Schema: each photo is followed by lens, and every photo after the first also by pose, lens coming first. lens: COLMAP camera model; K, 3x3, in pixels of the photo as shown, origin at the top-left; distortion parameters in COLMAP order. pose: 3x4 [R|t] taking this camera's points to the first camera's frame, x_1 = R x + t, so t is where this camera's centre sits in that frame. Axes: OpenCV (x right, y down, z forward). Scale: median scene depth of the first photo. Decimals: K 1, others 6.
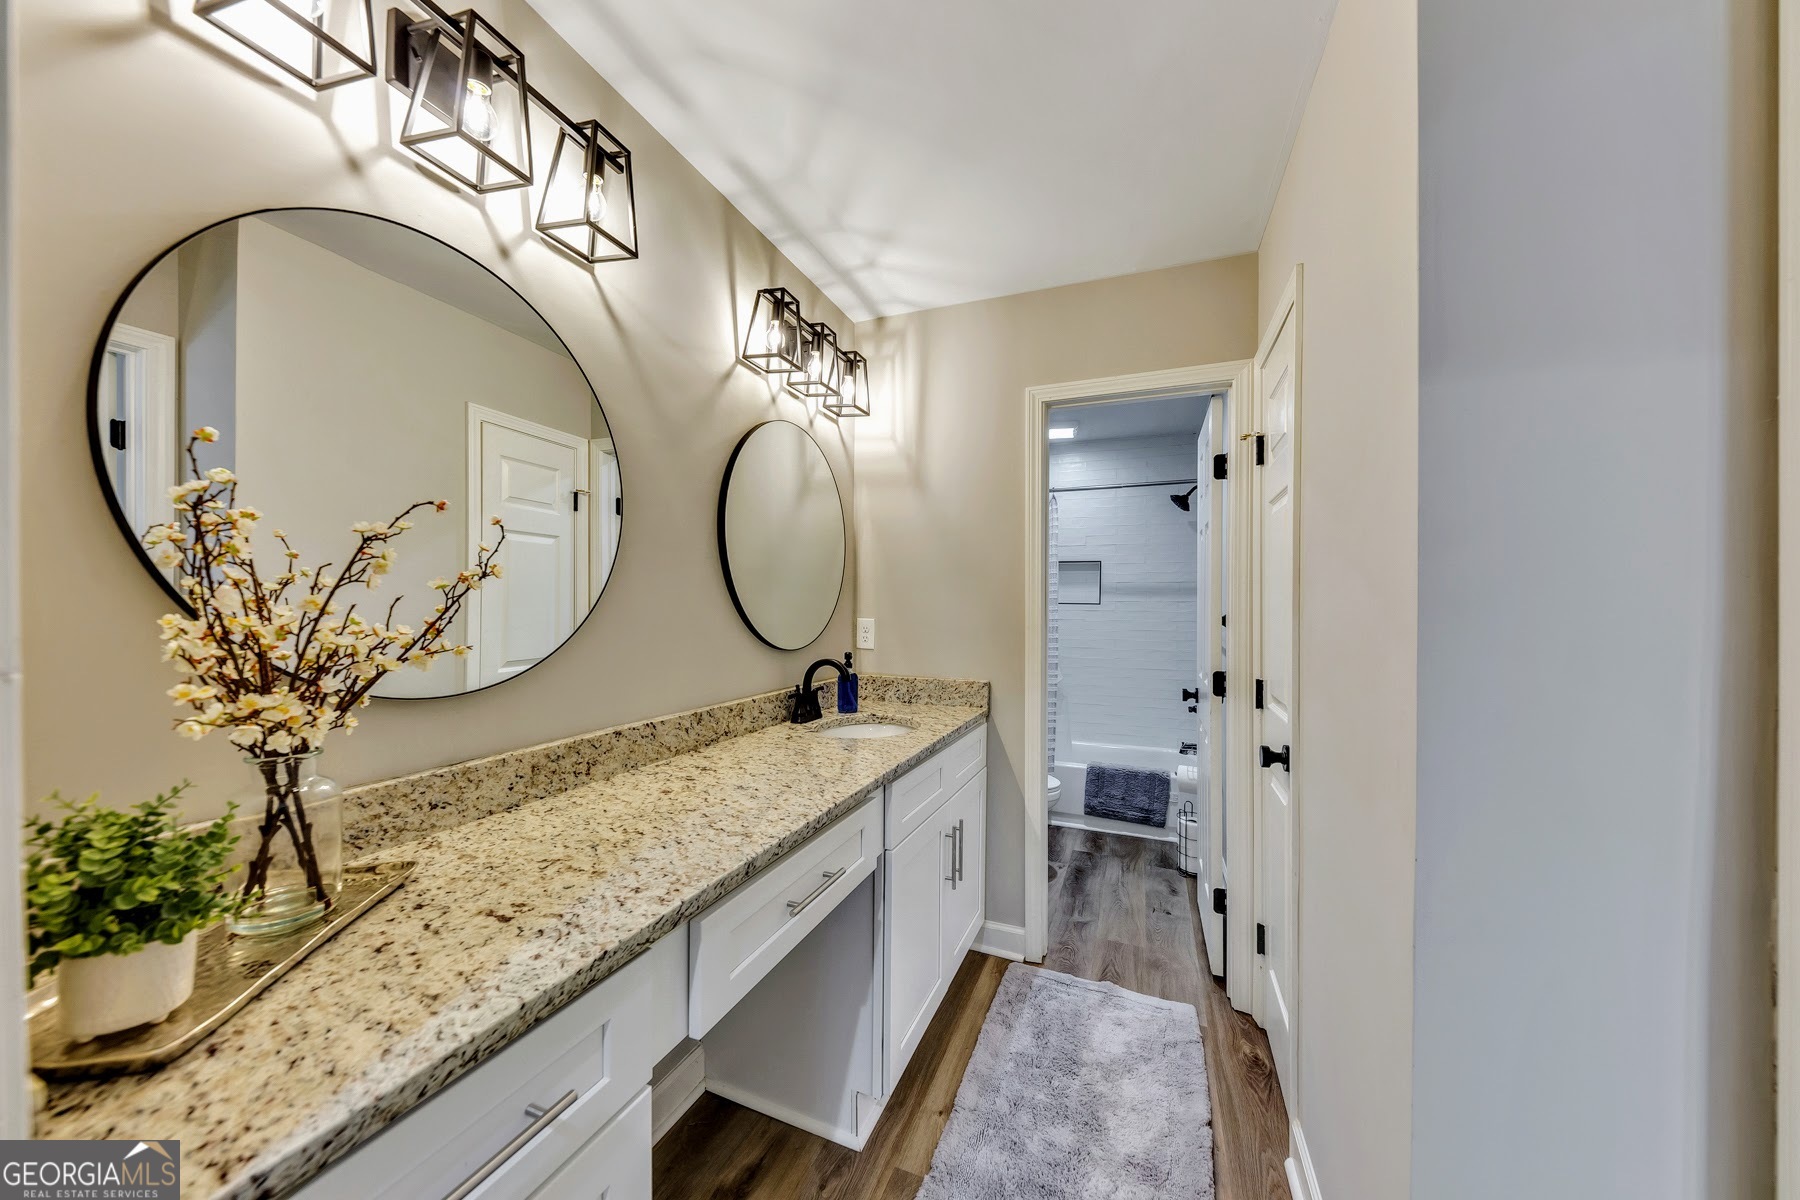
lens RADIAL K [[625.6, 0, 893.1], [0, 625.6, 609.8], [0, 0, 1]] dist [0.018329, -0.000150]
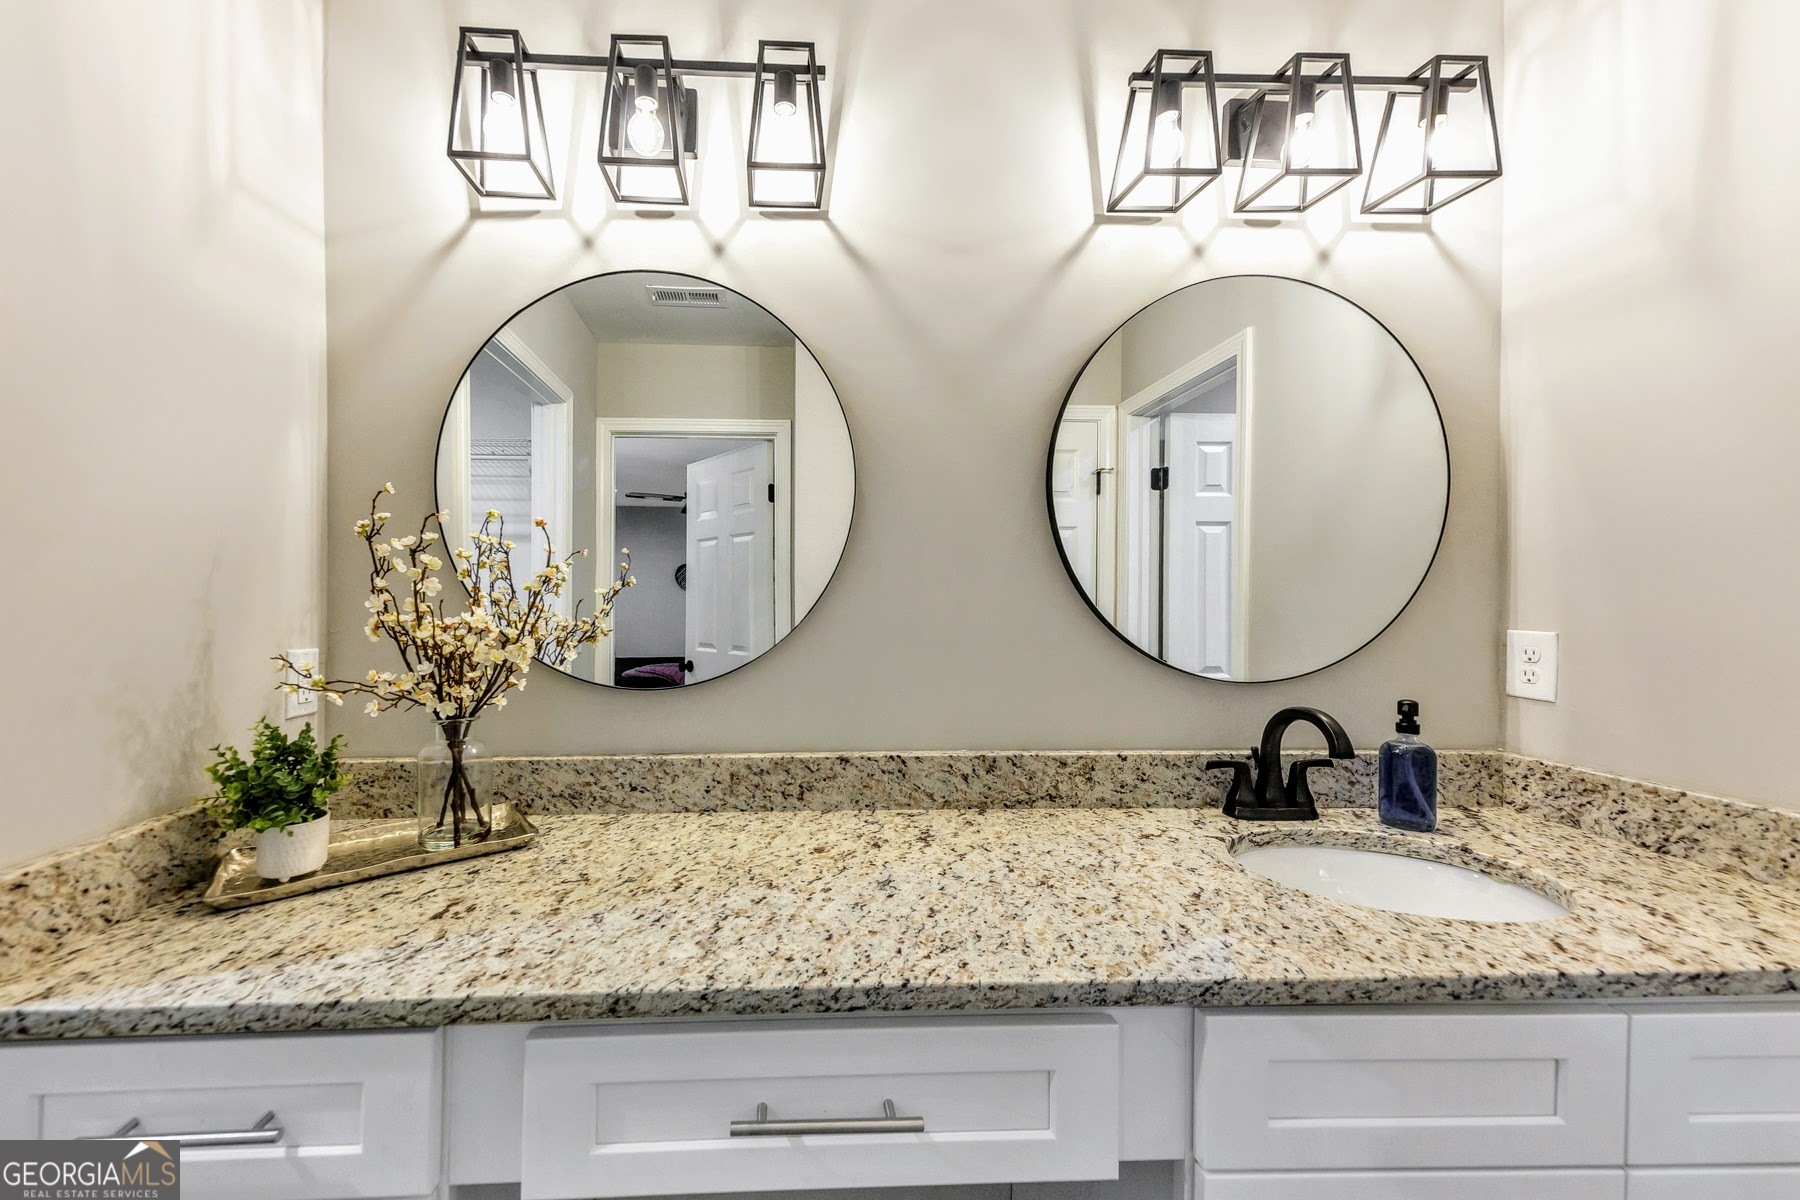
lens RADIAL K [[628.4, 0, 899.3], [0, 628.4, 622.4], [0, 0, 1]] dist [0.006399, 0.000131]
pose [[0.406777, -0.005086, -0.913513, 0.346852], [-0.003544, 0.999968, -0.007145, 0.024244], [0.913521, 0.006143, 0.406746, 0.751305]]
